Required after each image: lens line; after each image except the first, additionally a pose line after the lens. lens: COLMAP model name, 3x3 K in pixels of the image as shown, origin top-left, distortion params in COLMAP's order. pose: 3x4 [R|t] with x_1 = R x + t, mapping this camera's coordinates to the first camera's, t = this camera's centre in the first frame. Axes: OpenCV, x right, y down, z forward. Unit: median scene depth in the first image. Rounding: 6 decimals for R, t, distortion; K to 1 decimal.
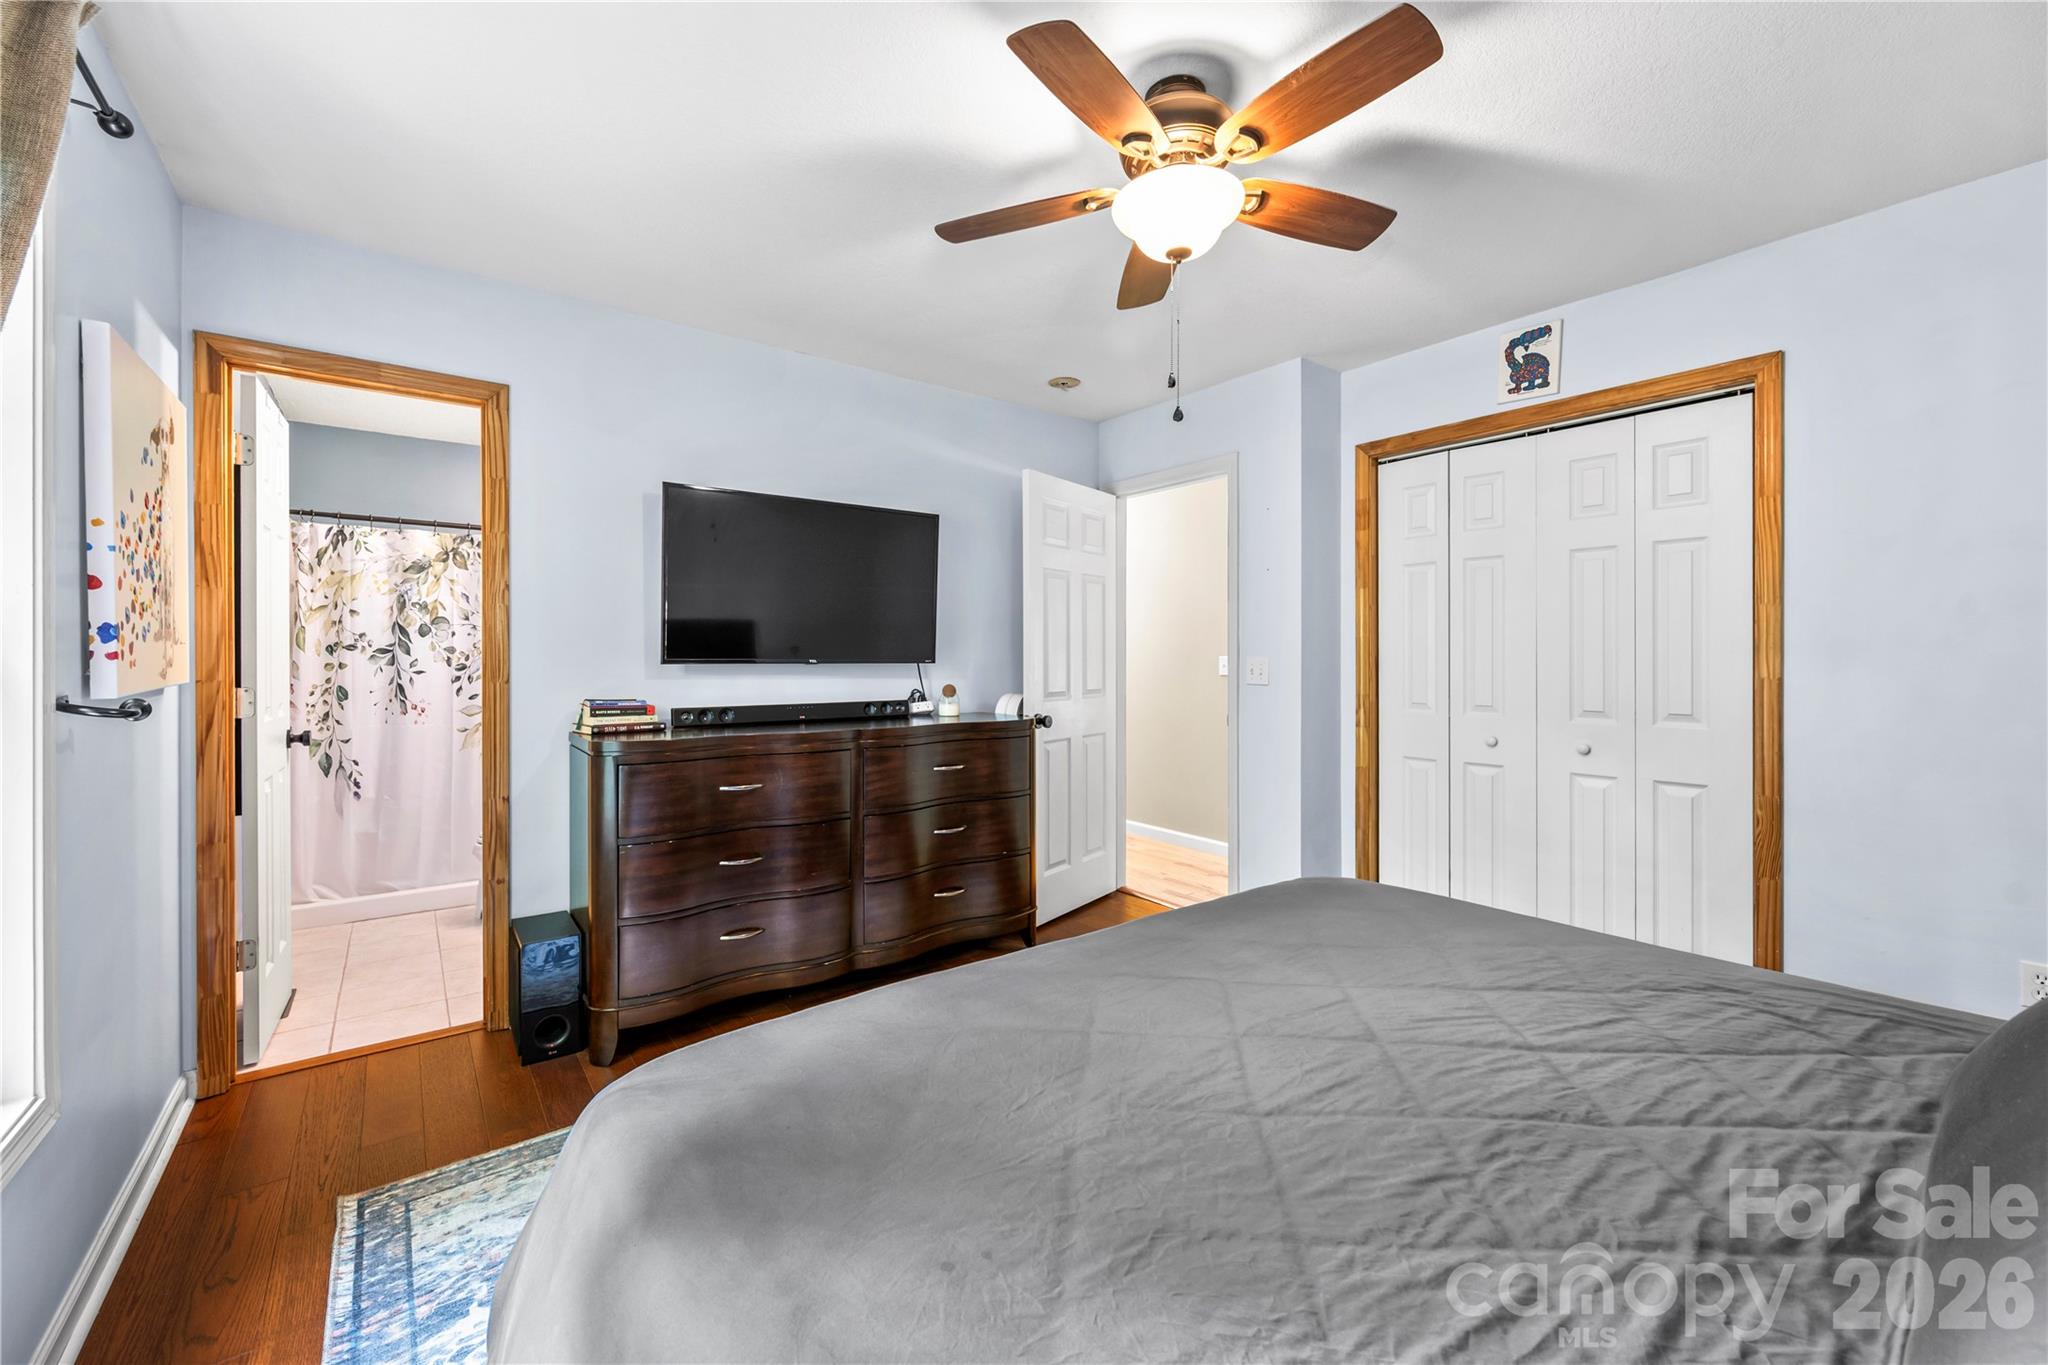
lens RADIAL K [[826.1, 0, 1029.5], [0, 826.1, 664.2], [0, 0, 1]] dist [-0.000868, 0.000076]
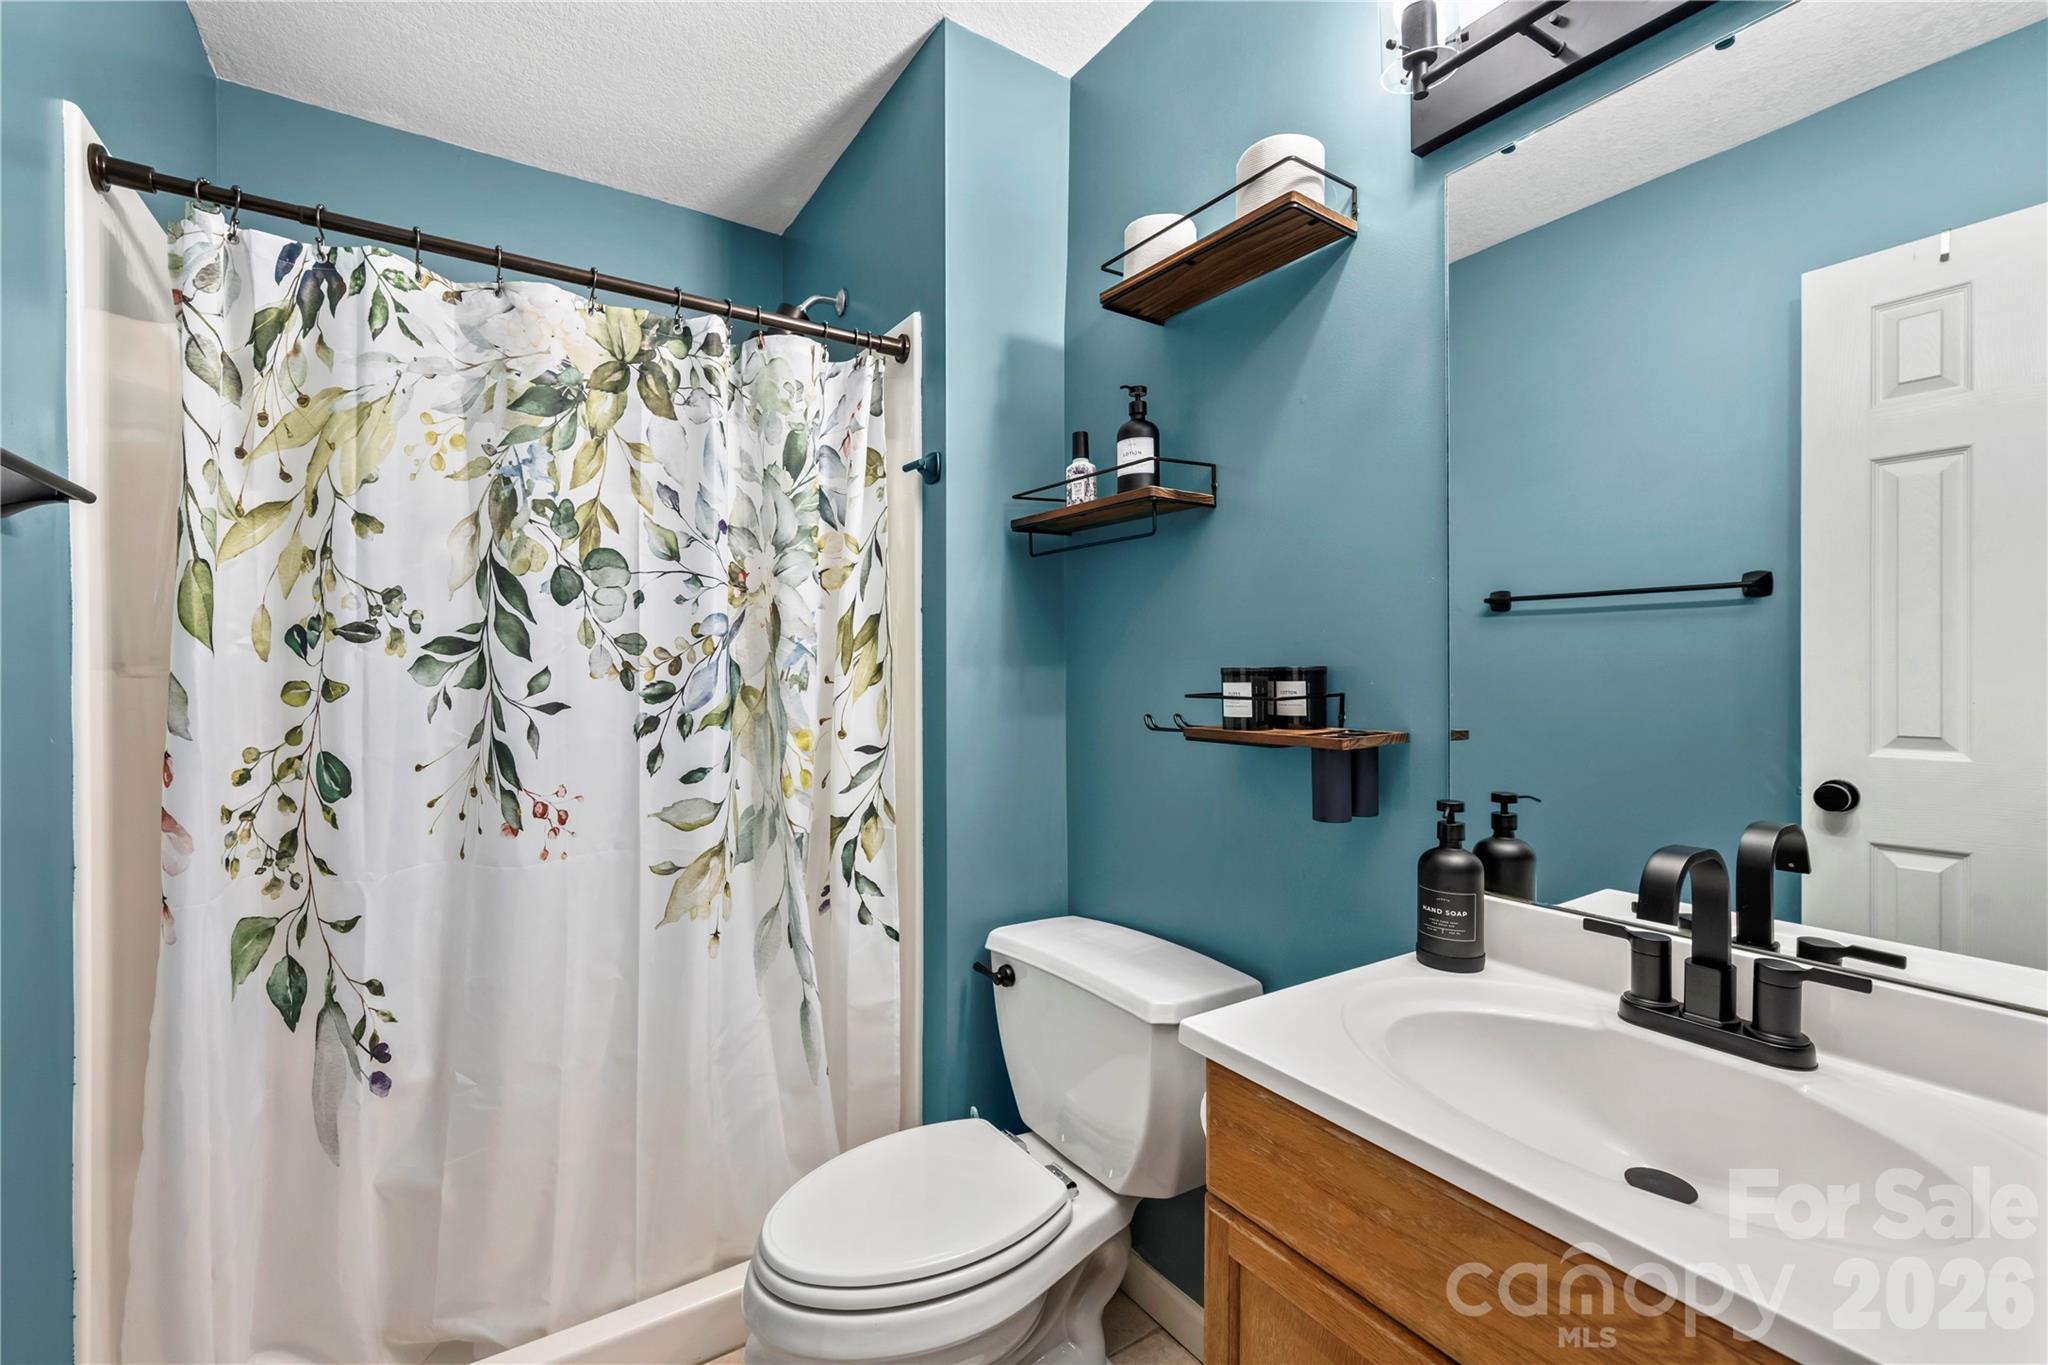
lens RADIAL K [[864.6, 0, 1016.9], [0, 864.6, 683.0], [0, 0, 1]] dist [-0.003062, 0.001392]
pose [[0.997427, -0.004246, -0.071564, -0.534710], [0.004260, 0.999991, 0.000043, 0.000390], [0.071563, -0.000348, 0.997436, 0.673345]]
